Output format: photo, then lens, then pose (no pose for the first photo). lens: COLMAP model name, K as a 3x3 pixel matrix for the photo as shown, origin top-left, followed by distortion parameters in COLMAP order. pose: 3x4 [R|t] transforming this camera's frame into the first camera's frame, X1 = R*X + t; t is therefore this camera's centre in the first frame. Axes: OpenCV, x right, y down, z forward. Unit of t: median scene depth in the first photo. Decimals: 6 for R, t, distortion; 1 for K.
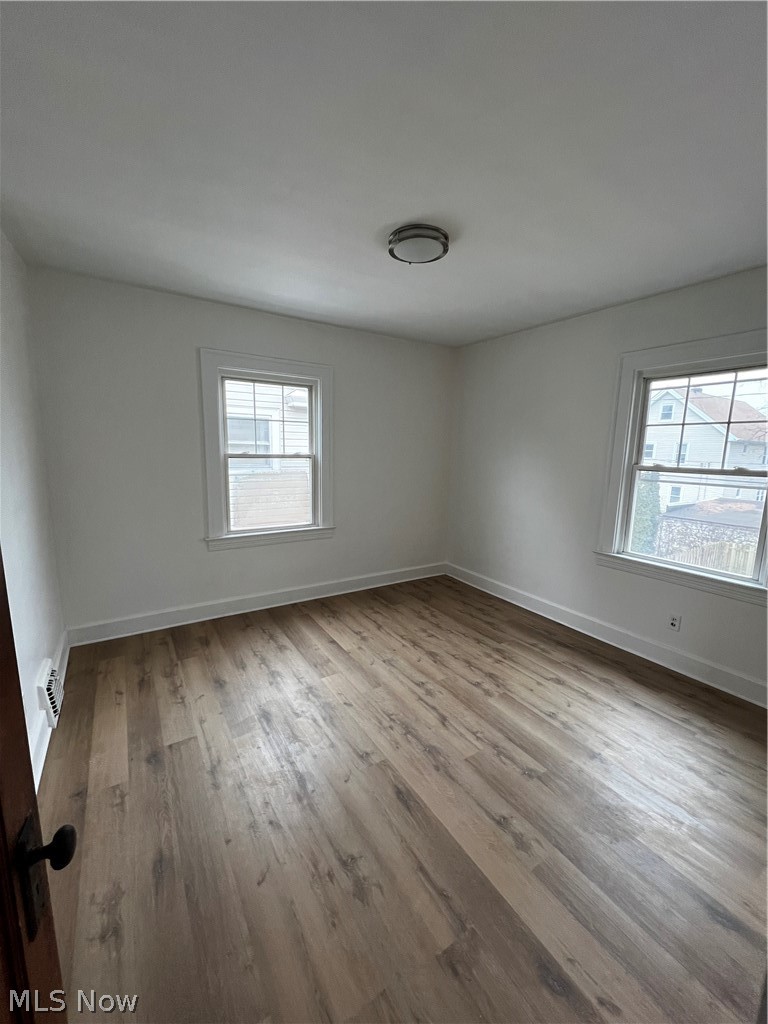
lens RADIAL K [[407.6, 0, 383.2], [0, 407.6, 511.4], [0, 0, 1]] dist [-0.002161, 0.000193]
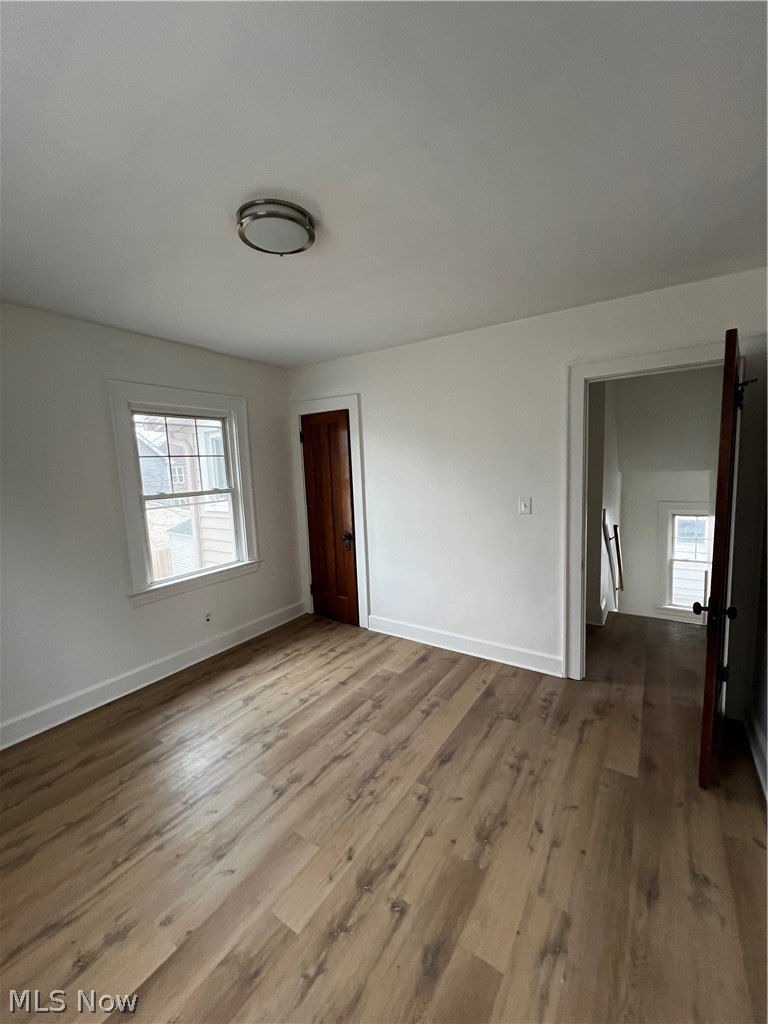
lens RADIAL K [[407.6, 0, 383.2], [0, 407.6, 511.4], [0, 0, 1]] dist [-0.002161, 0.000193]
pose [[-0.398756, -0.106287, 0.910877, -0.725023], [0.176060, 0.965912, 0.189783, -0.220885], [-0.899998, 0.236046, -0.366450, 1.149487]]
